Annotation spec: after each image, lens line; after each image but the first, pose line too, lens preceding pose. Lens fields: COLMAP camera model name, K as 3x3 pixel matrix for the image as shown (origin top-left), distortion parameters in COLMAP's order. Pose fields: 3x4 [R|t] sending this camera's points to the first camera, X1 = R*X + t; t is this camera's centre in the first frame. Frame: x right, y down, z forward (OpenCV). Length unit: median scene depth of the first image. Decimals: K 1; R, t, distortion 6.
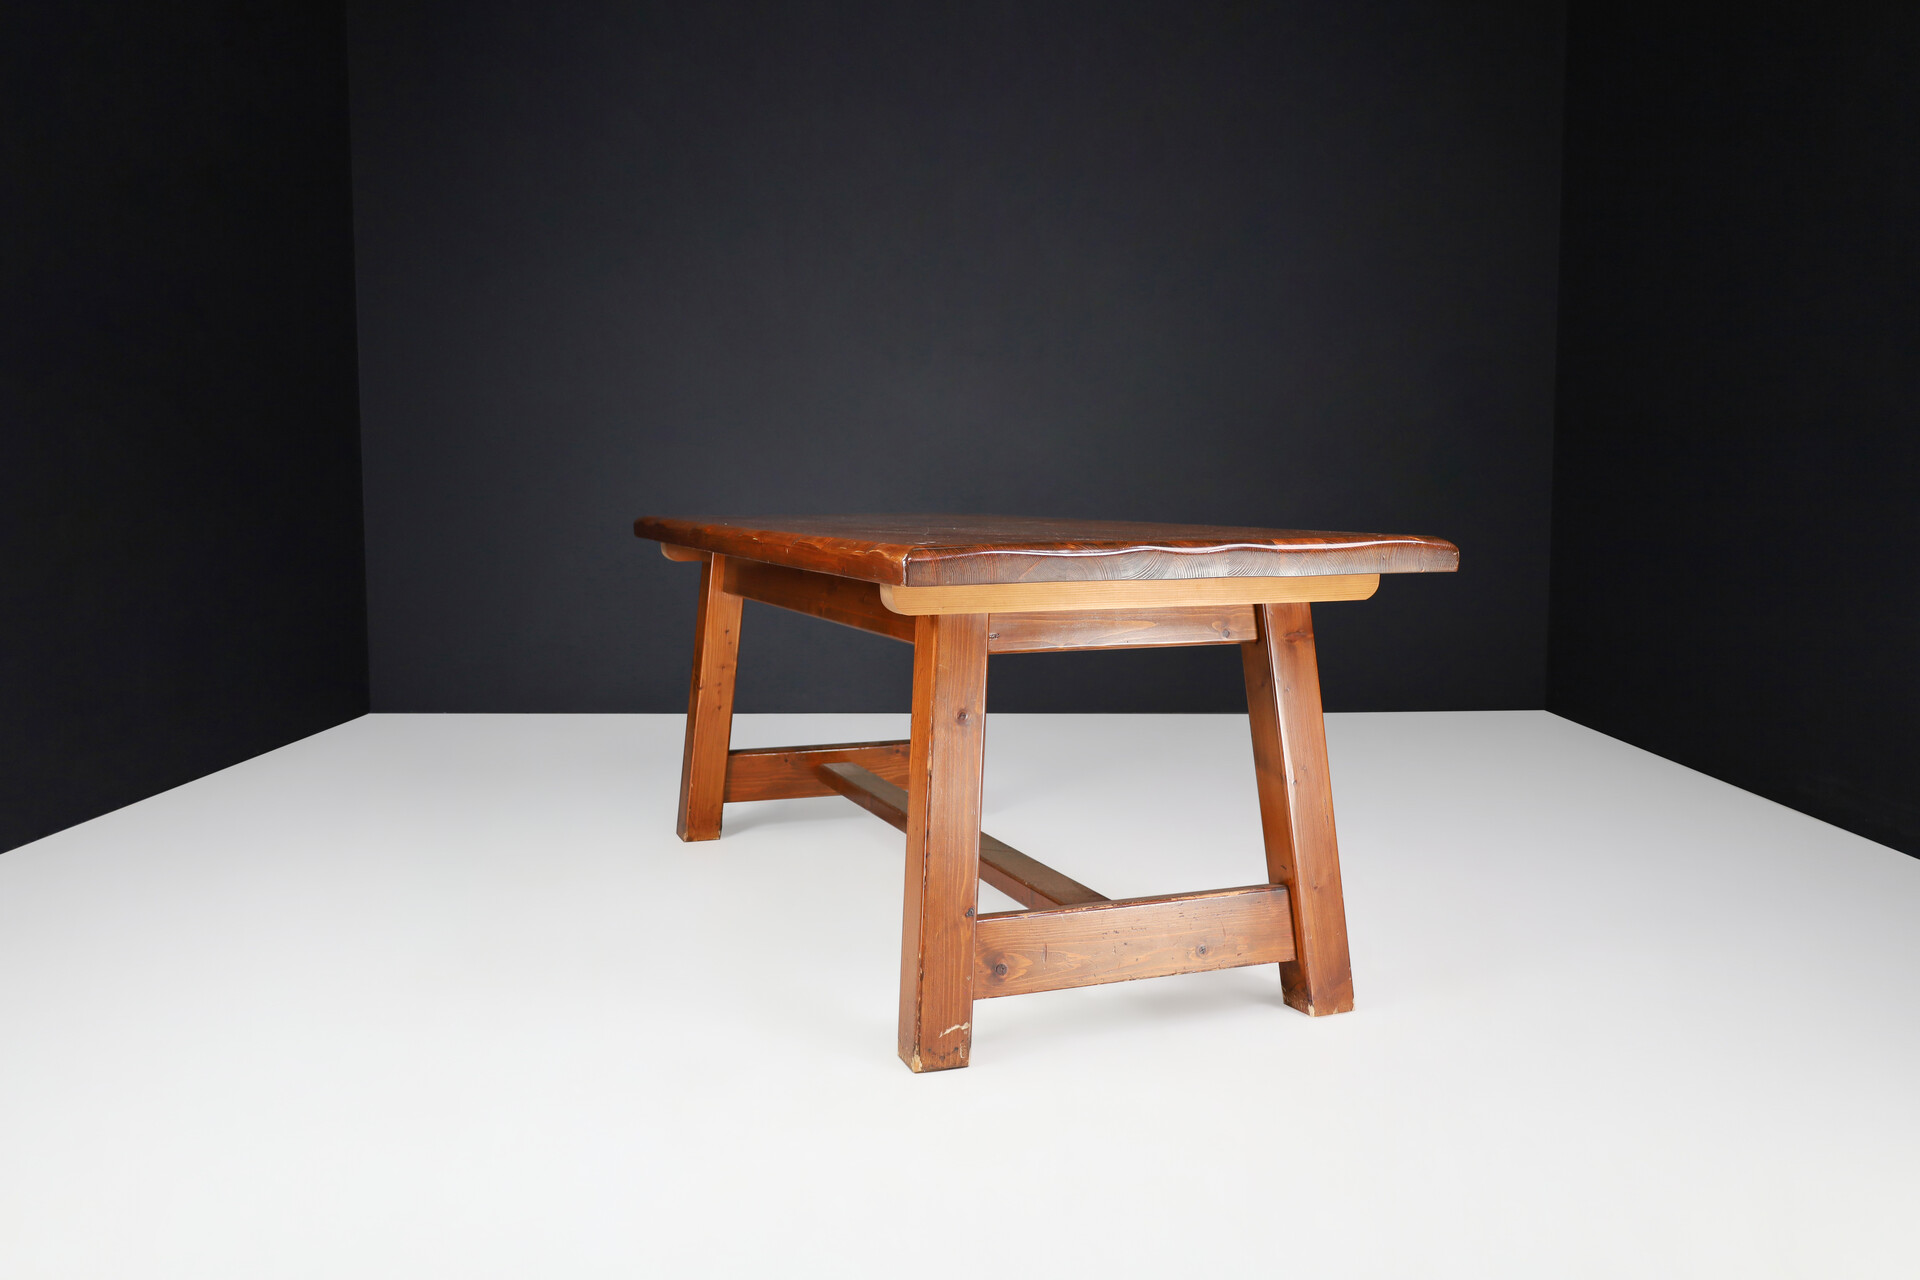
lens RADIAL K [[1684.8, 0, 960.0], [0, 1684.8, 640.0], [0, 0, 1]] dist [-0.001937, 0.000780]
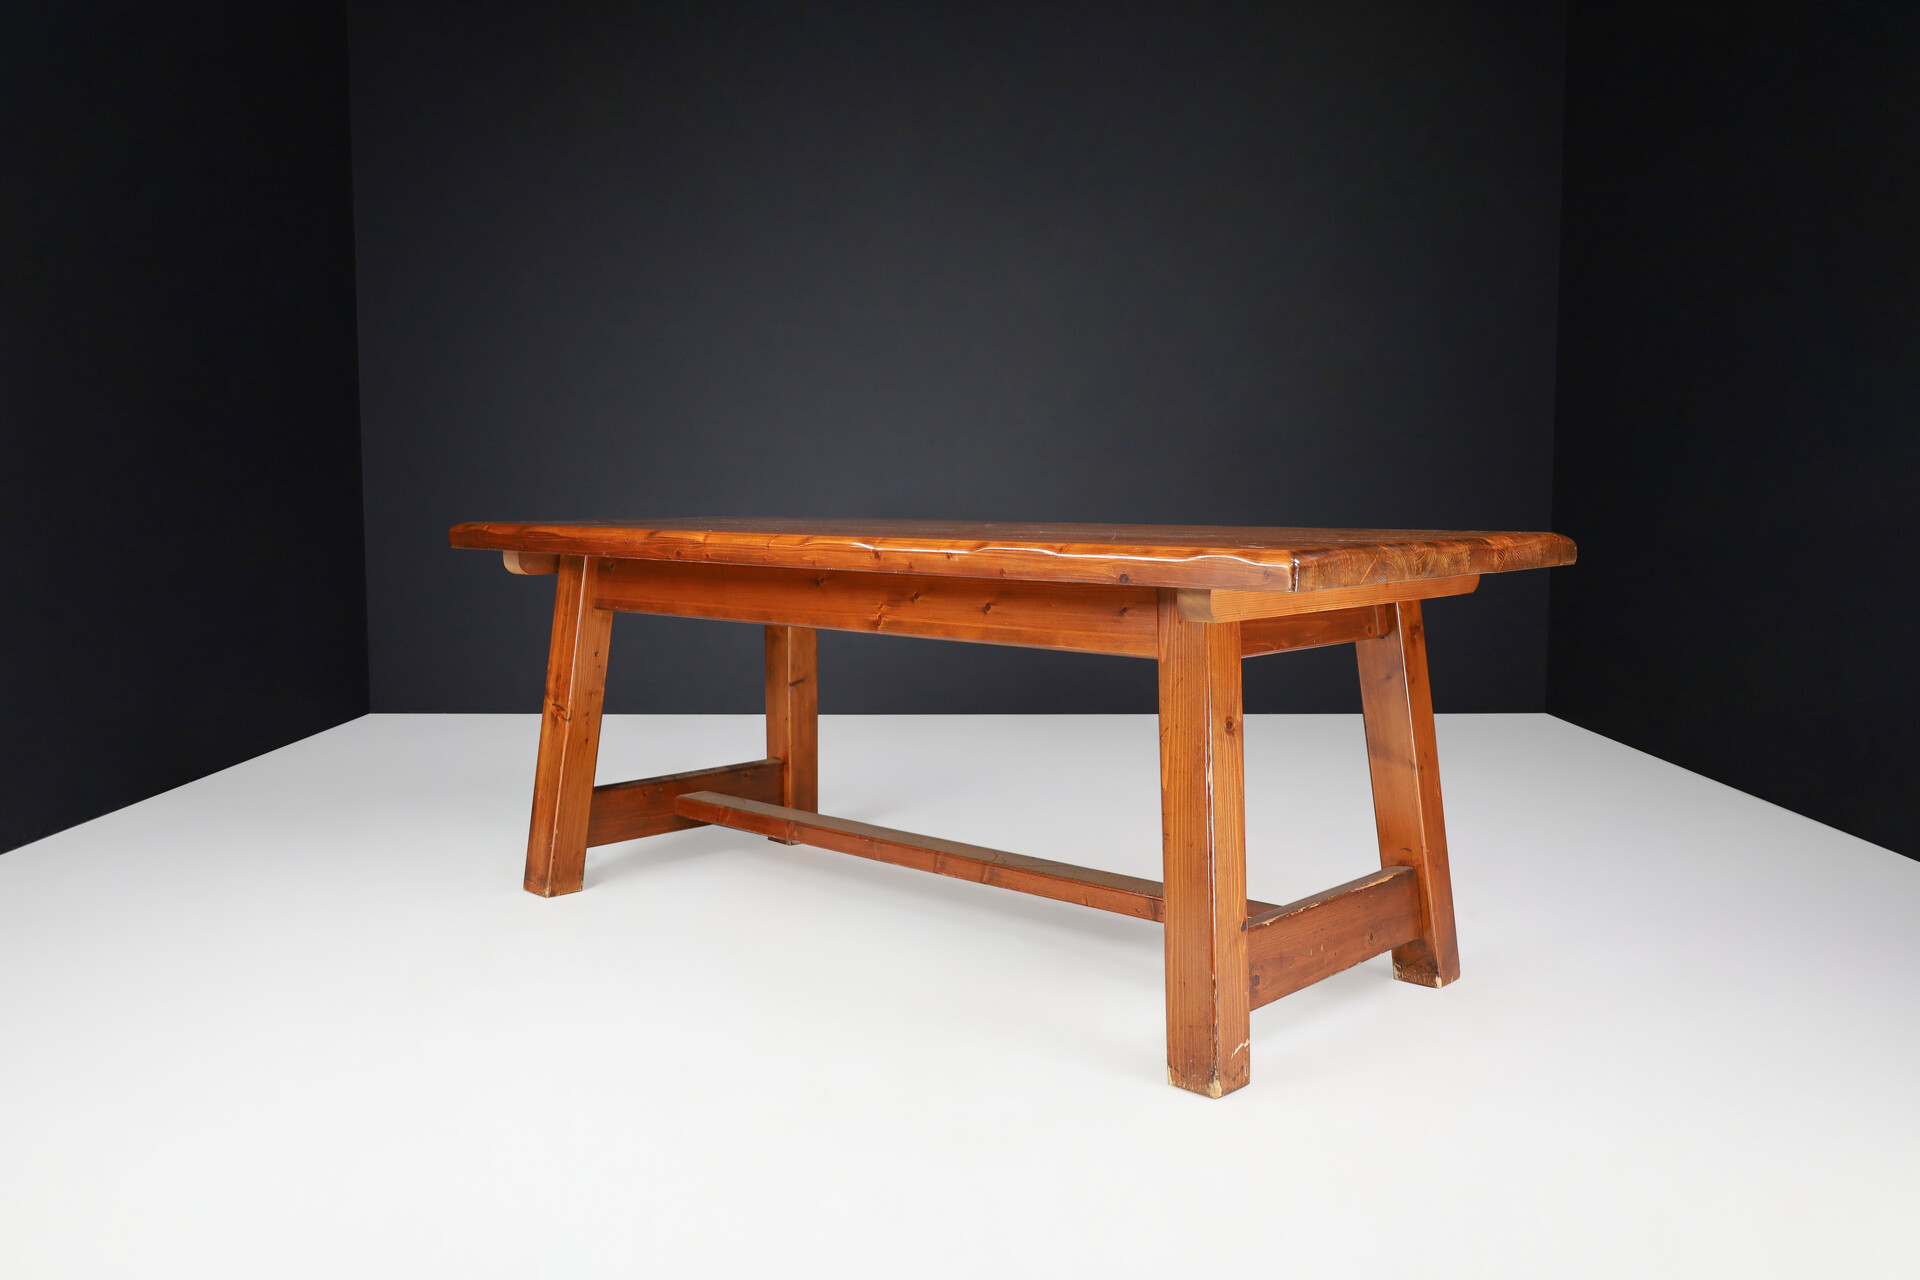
lens RADIAL K [[1684.8, 0, 960.0], [0, 1684.8, 640.0], [0, 0, 1]] dist [-0.001937, 0.000780]
pose [[0.893995, -0.043405, 0.445969, -0.465429], [0.043148, 0.999011, 0.010736, -0.016980], [-0.445994, 0.009645, 0.894984, 0.165061]]
